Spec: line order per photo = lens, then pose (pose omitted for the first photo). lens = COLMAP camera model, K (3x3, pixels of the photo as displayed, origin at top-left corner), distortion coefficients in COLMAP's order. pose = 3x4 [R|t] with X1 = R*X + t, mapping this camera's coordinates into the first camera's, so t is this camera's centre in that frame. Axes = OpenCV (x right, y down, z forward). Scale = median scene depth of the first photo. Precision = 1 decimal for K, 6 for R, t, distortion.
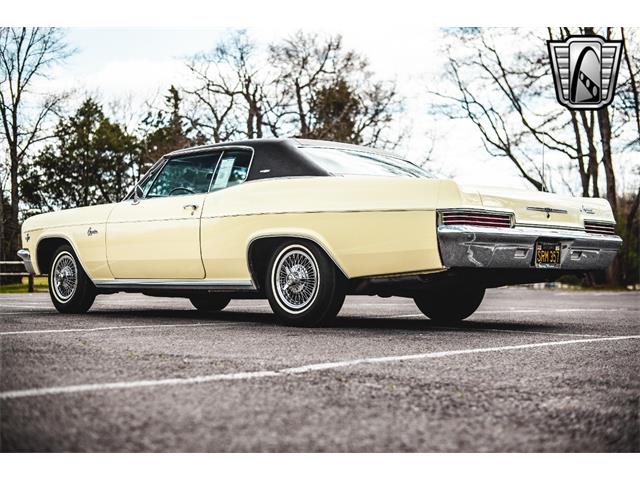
lens RADIAL K [[992.5, 0, 318.8], [0, 992.5, 236.7], [0, 0, 1]] dist [-0.107023, 0.000000]
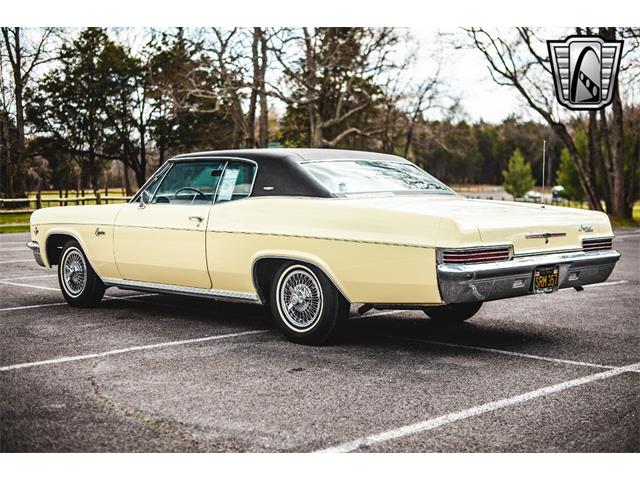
lens RADIAL K [[992.5, 0, 320.4], [0, 992.5, 241.9], [0, 0, 1]] dist [-0.107023, 0.000000]
pose [[0.999946, -0.008352, -0.006229, 0.004566], [0.008922, 0.995154, 0.097924, -0.110837], [0.005381, -0.097974, 0.995174, -0.013688]]
